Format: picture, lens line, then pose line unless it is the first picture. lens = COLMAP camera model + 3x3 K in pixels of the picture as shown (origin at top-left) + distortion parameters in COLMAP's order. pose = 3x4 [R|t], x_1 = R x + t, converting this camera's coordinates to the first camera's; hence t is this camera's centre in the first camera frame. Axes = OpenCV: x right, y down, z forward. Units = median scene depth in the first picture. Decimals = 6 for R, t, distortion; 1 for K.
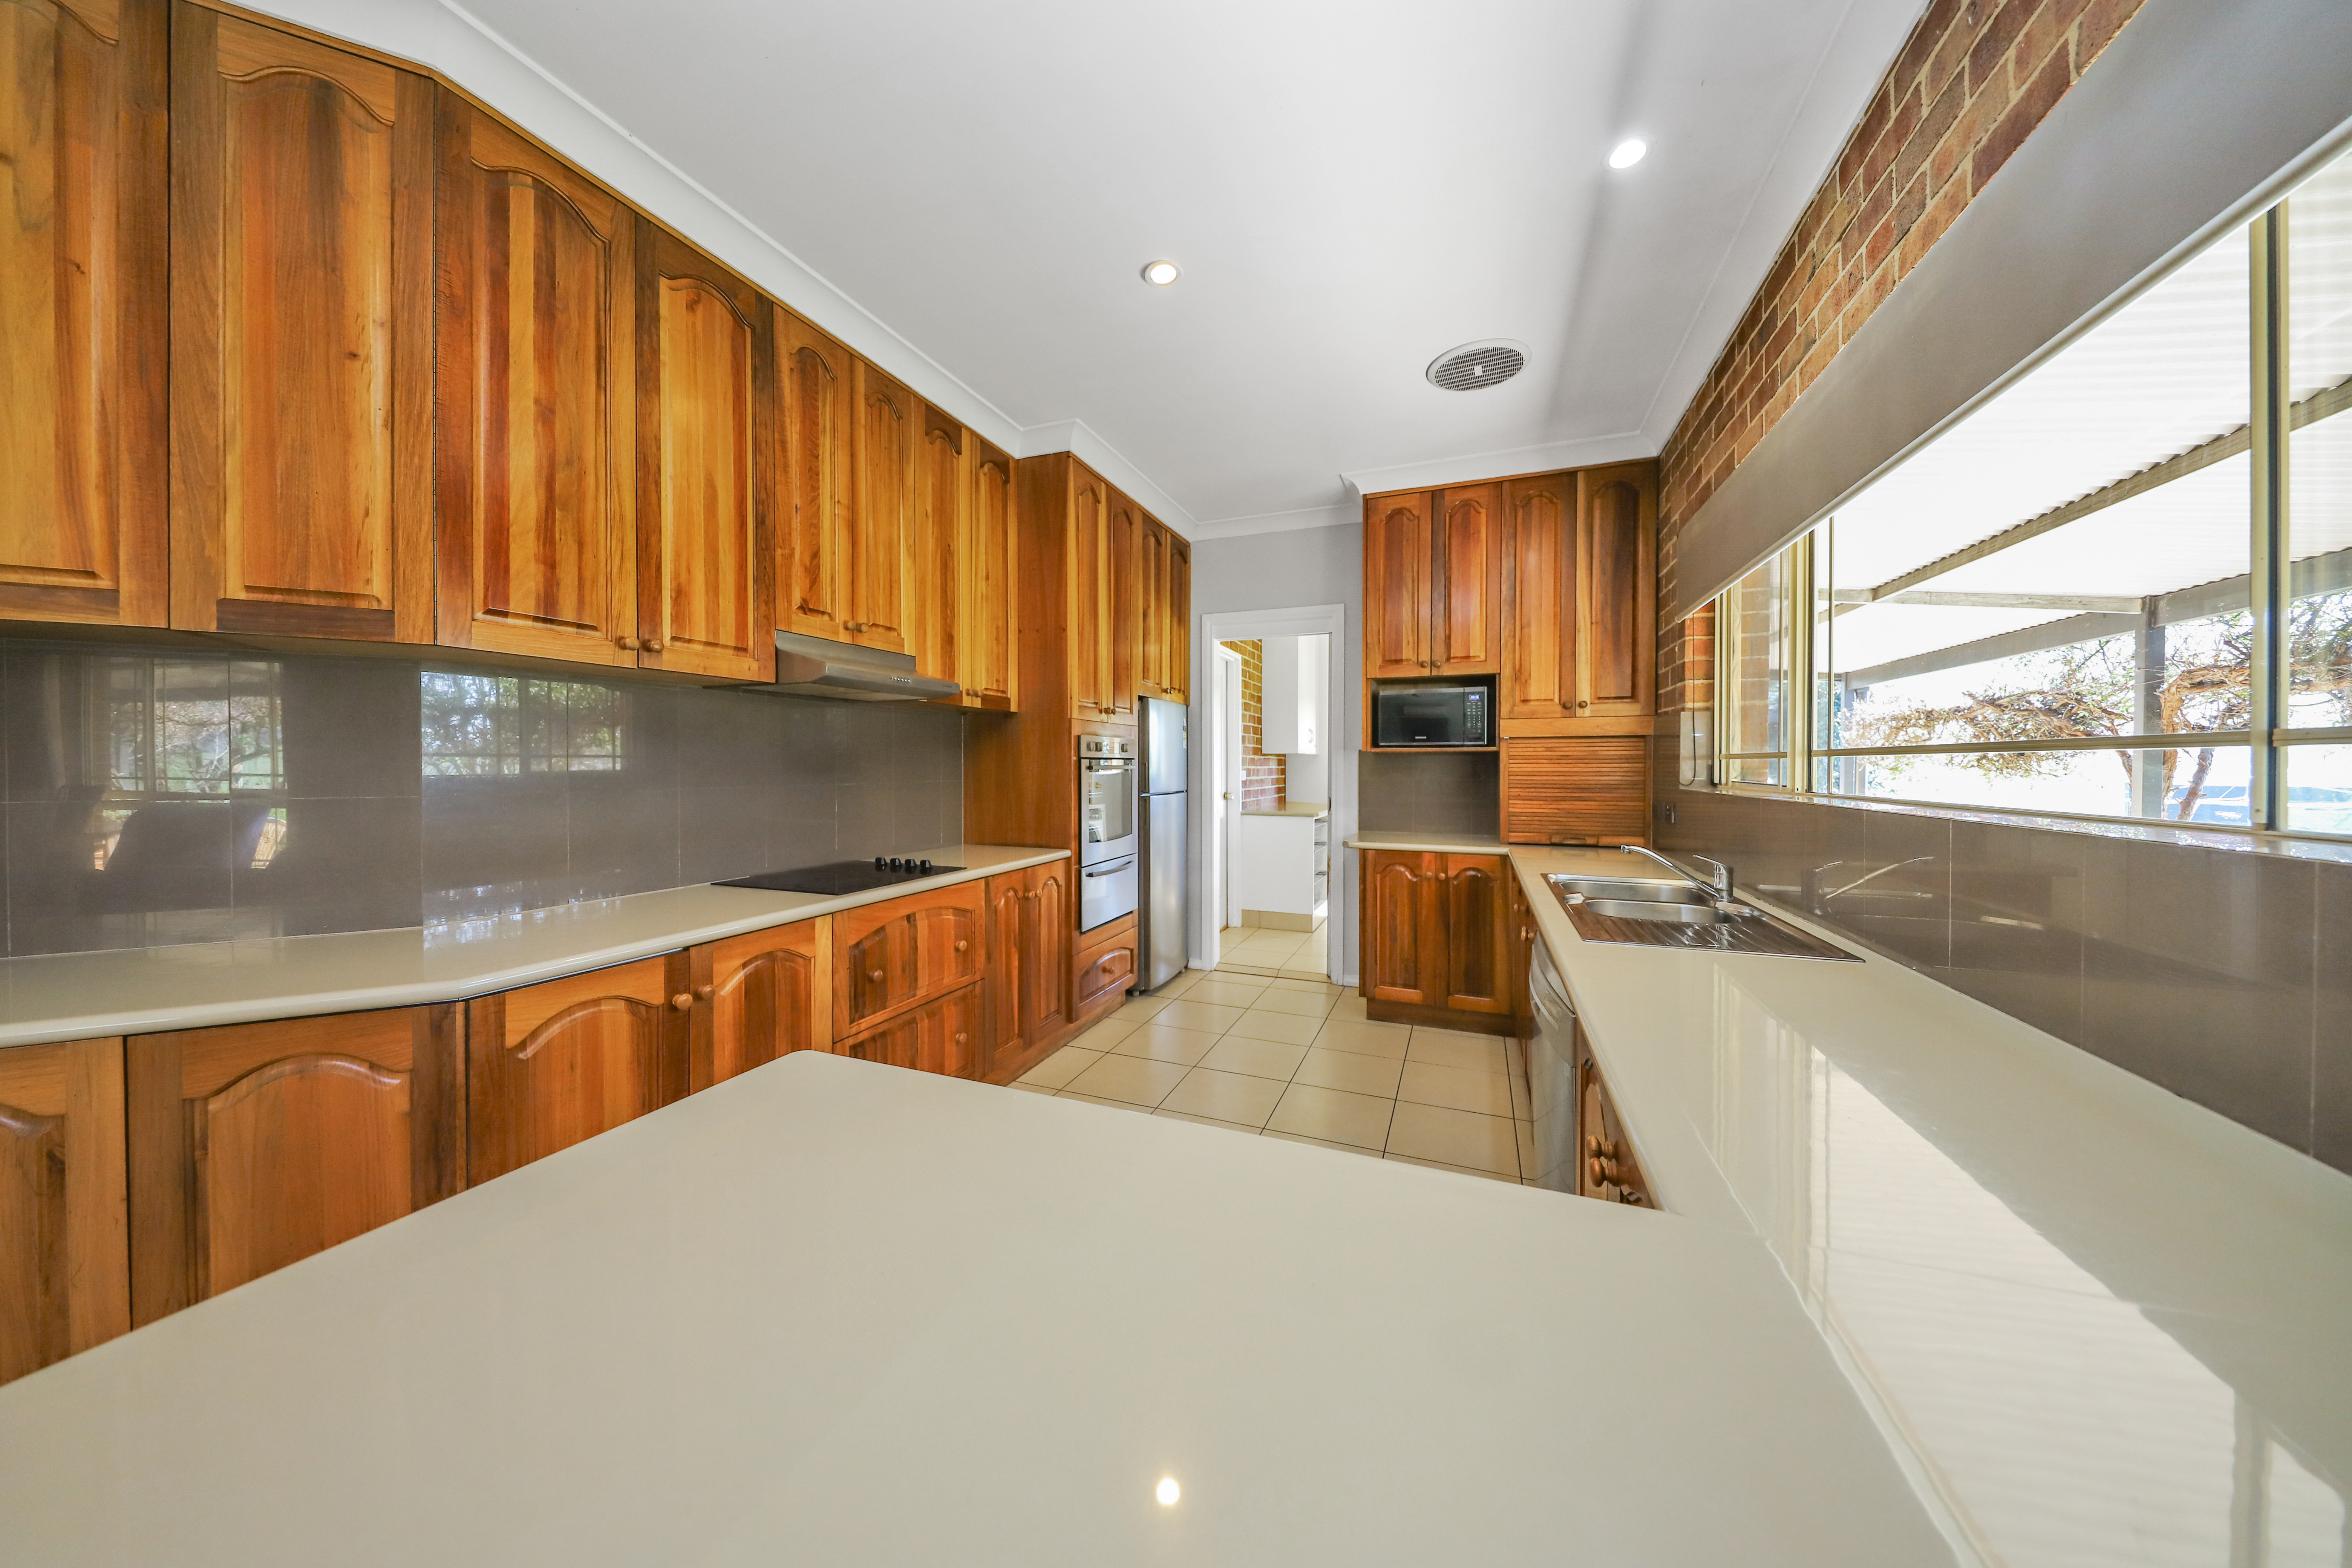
lens RADIAL K [[746.3, 0, 1176.0], [0, 746.3, 784.0], [0, 0, 1]] dist [-0.000351, -0.000055]
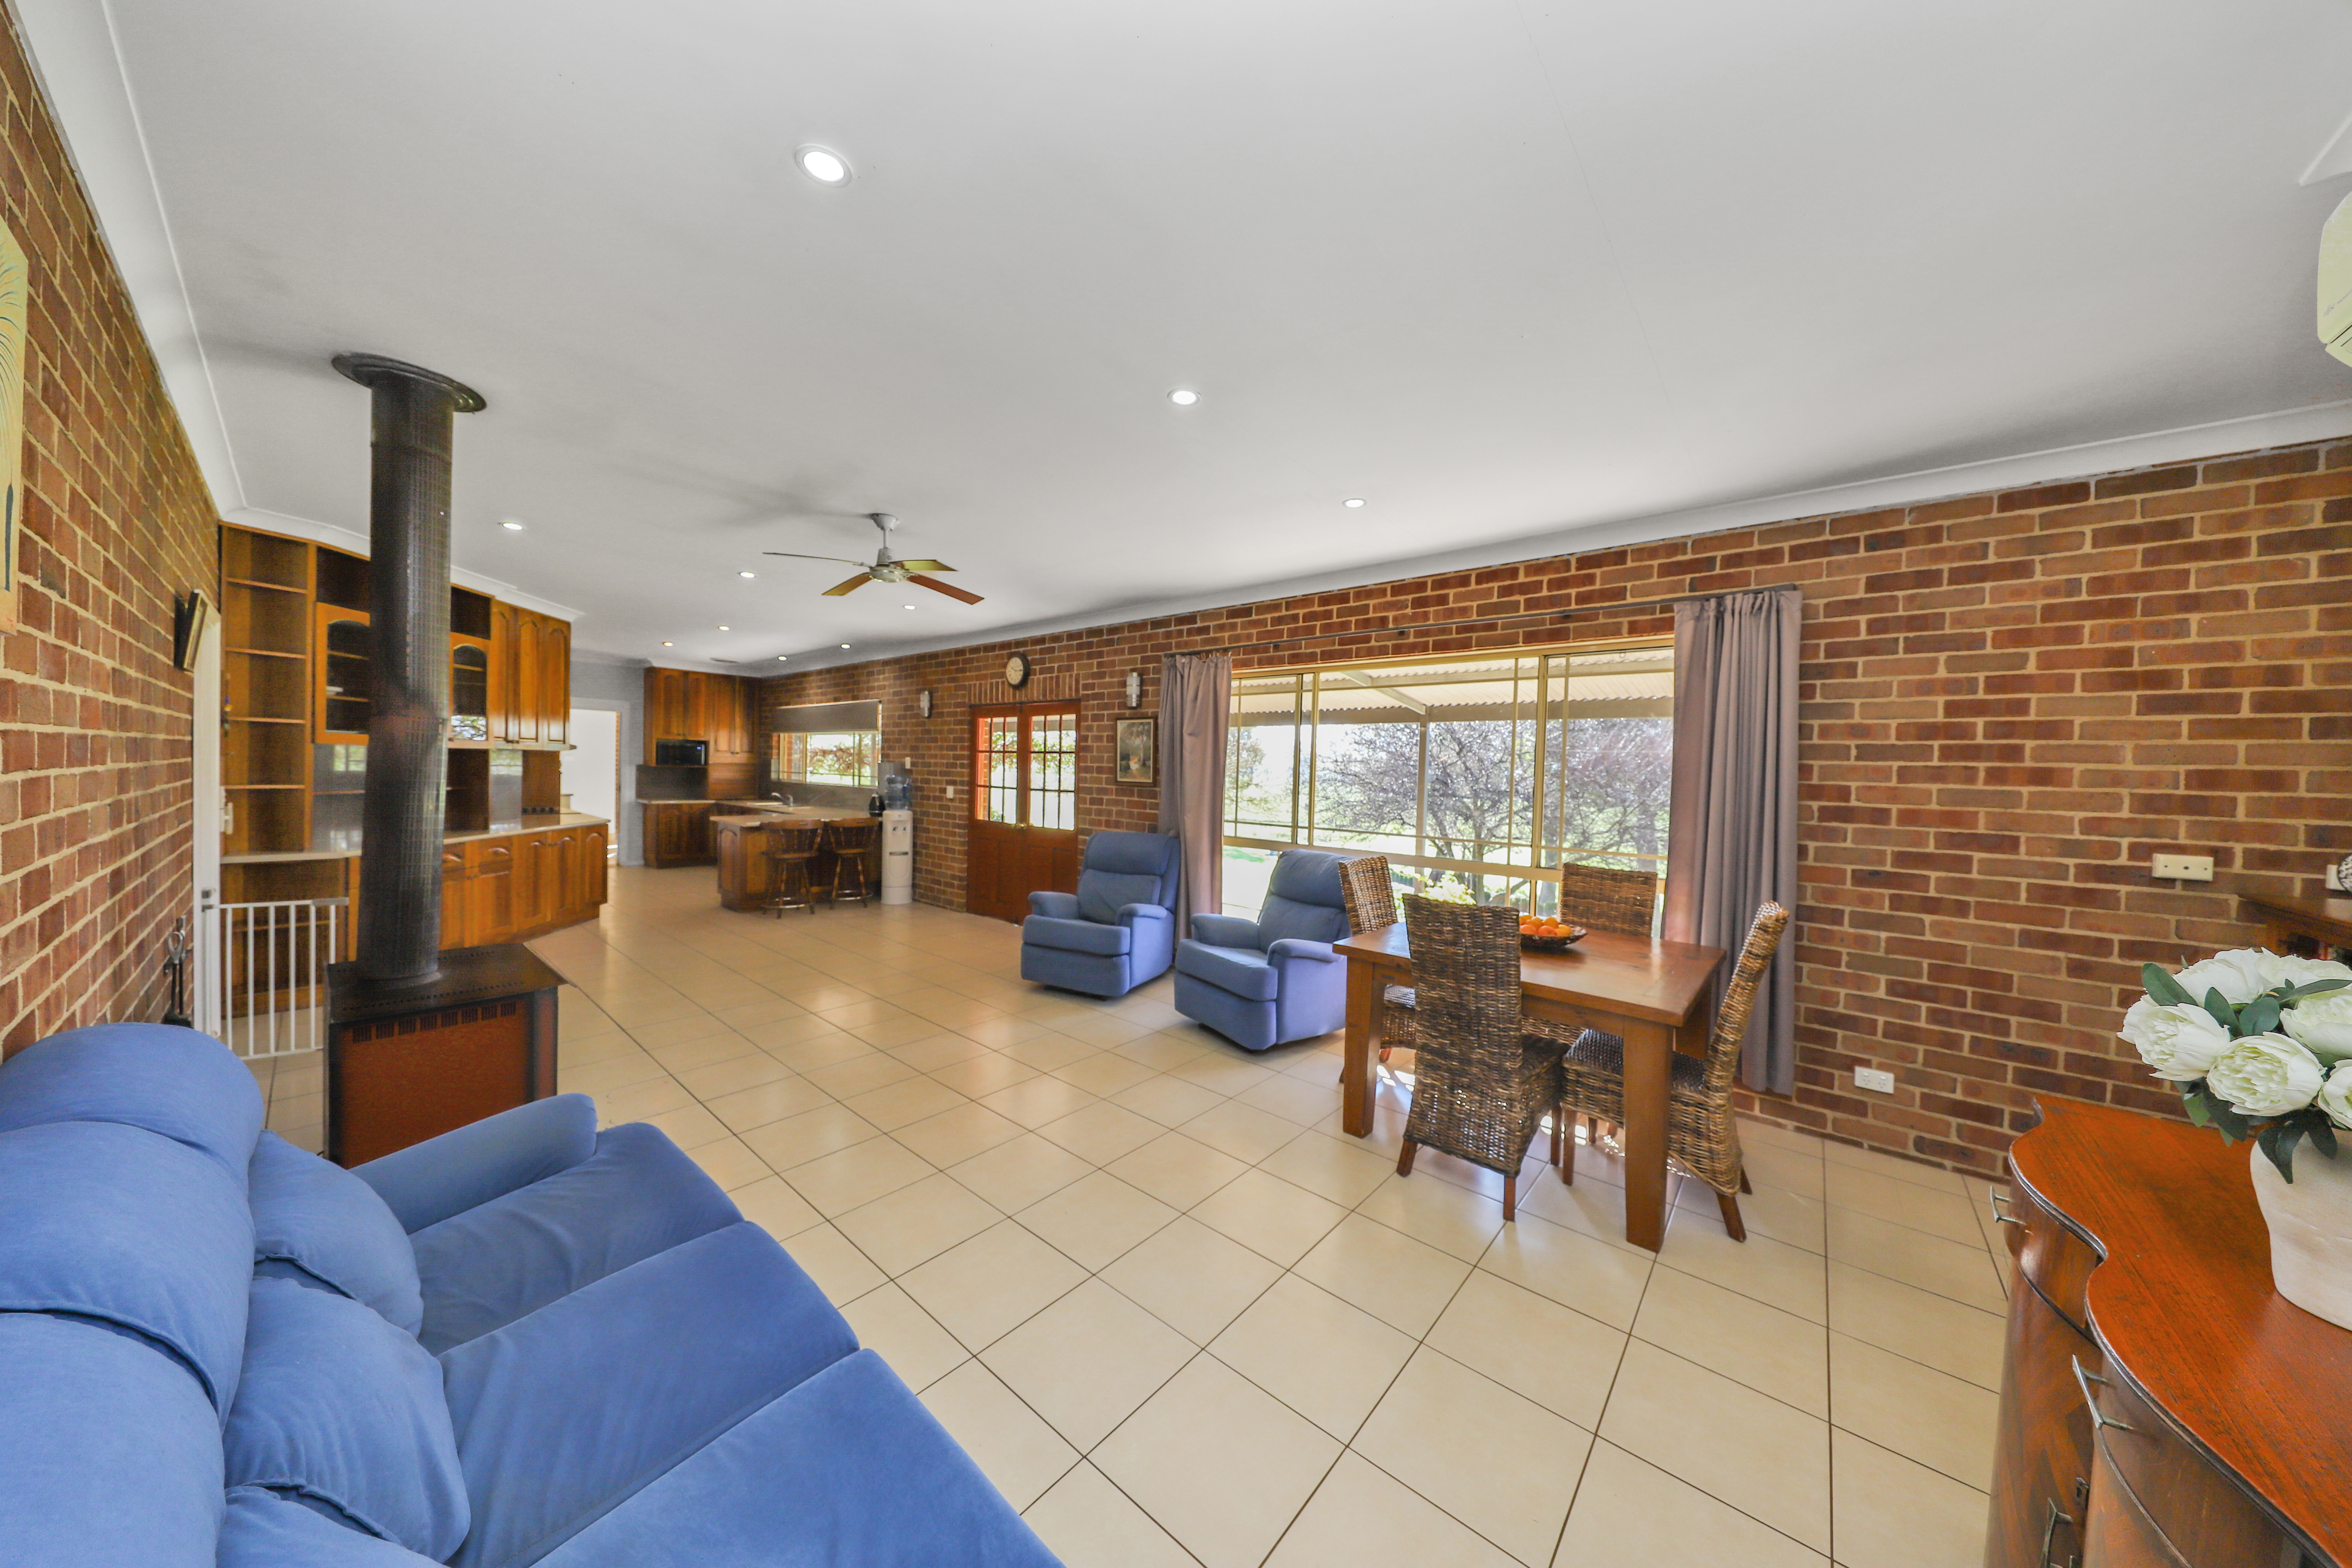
lens RADIAL K [[746.3, 0, 1176.0], [0, 746.3, 784.0], [0, 0, 1]] dist [-0.000351, -0.000055]
pose [[0.330549, -0.005552, 0.943773, -1.671628], [-0.001450, 0.999979, 0.006391, -0.003546], [-0.943788, -0.003481, 0.330534, -1.633679]]
